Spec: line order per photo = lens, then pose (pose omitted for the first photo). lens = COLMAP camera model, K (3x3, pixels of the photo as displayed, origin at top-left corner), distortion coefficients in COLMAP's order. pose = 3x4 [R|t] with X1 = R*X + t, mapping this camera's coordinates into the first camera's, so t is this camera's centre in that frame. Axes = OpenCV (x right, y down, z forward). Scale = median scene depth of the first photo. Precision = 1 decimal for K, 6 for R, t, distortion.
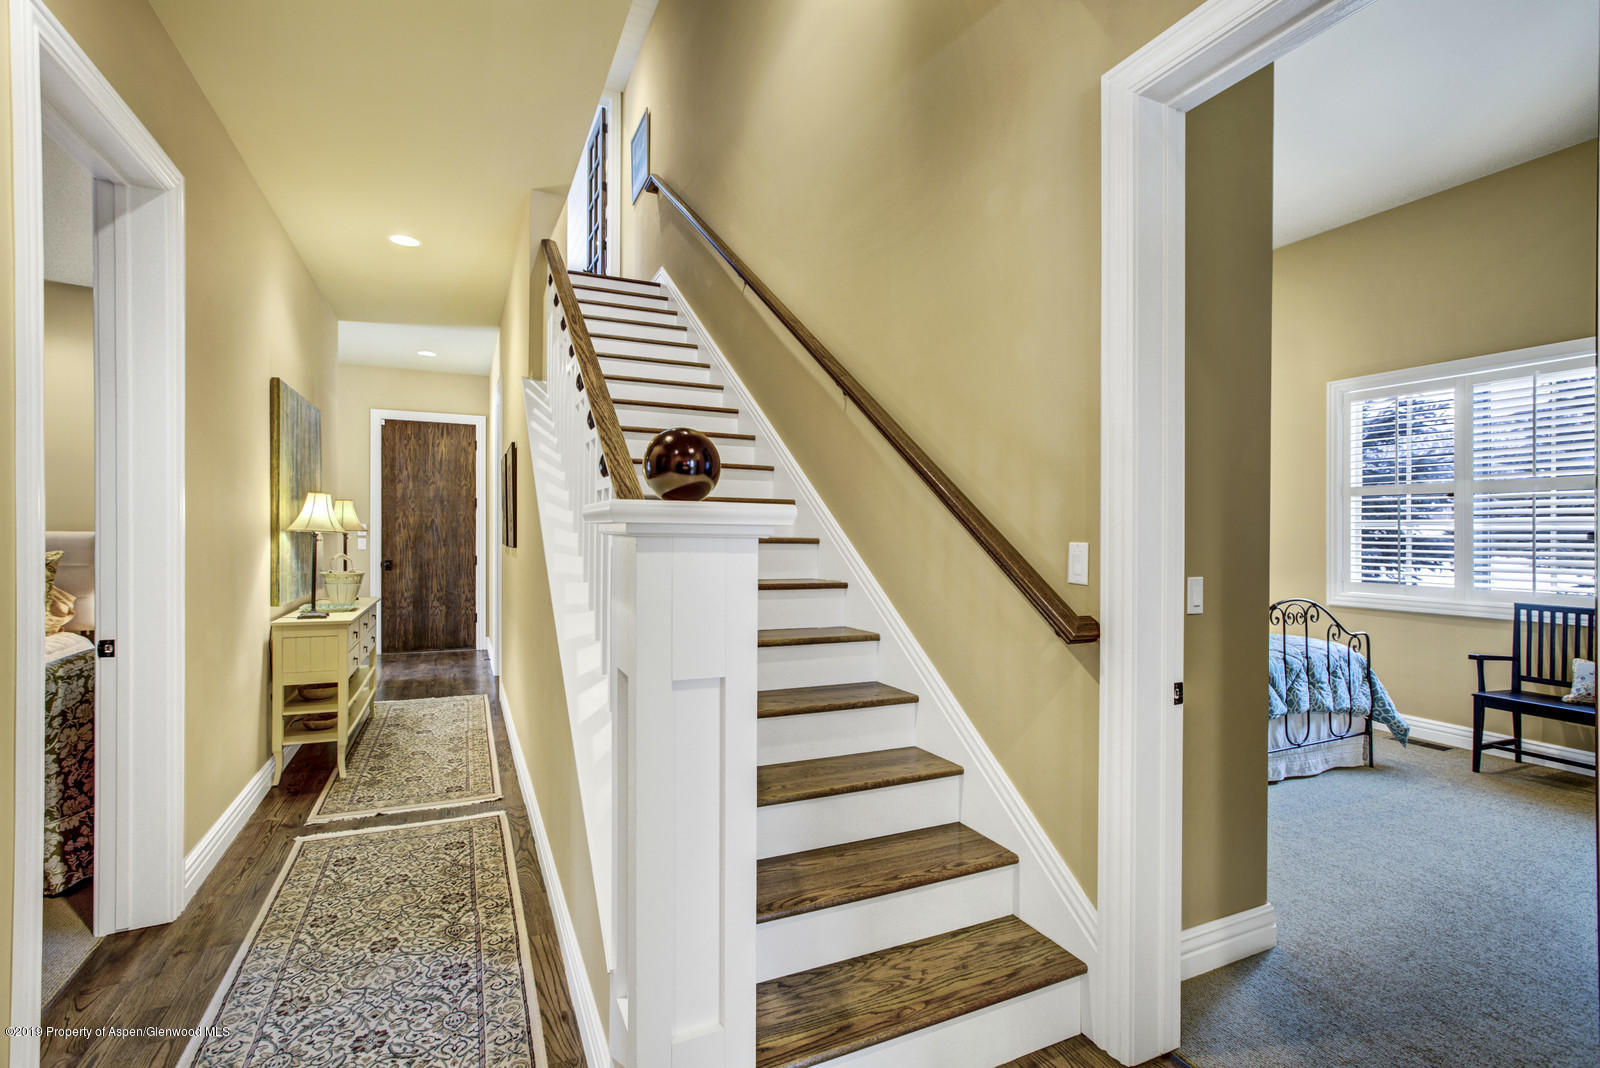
lens RADIAL K [[737.8, 0, 804.7], [0, 737.8, 531.6], [0, 0, 1]] dist [-0.010632, 0.007897]
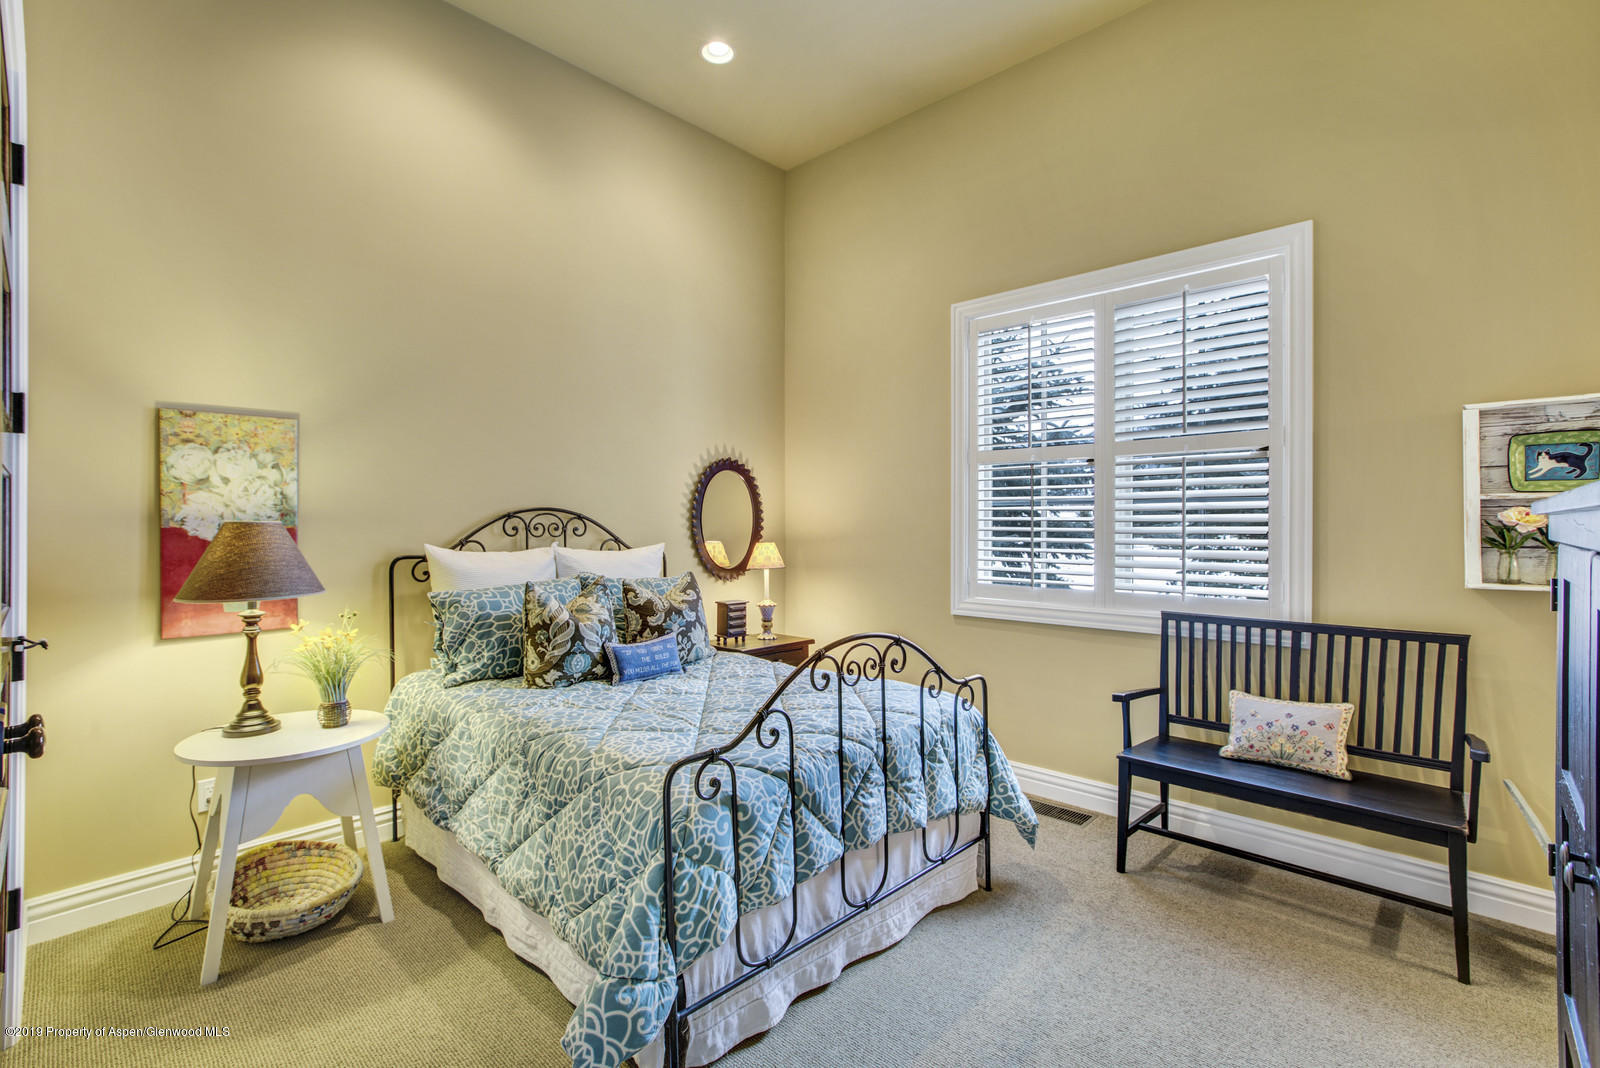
lens RADIAL K [[737.8, 0, 795.6], [0, 737.8, 532.4], [0, 0, 1]] dist [-0.010632, 0.007897]
pose [[0.938666, -0.008535, 0.344723, 0.411968], [0.001884, 0.999806, 0.019624, 0.006040], [-0.344823, -0.017771, 0.938499, 0.484542]]
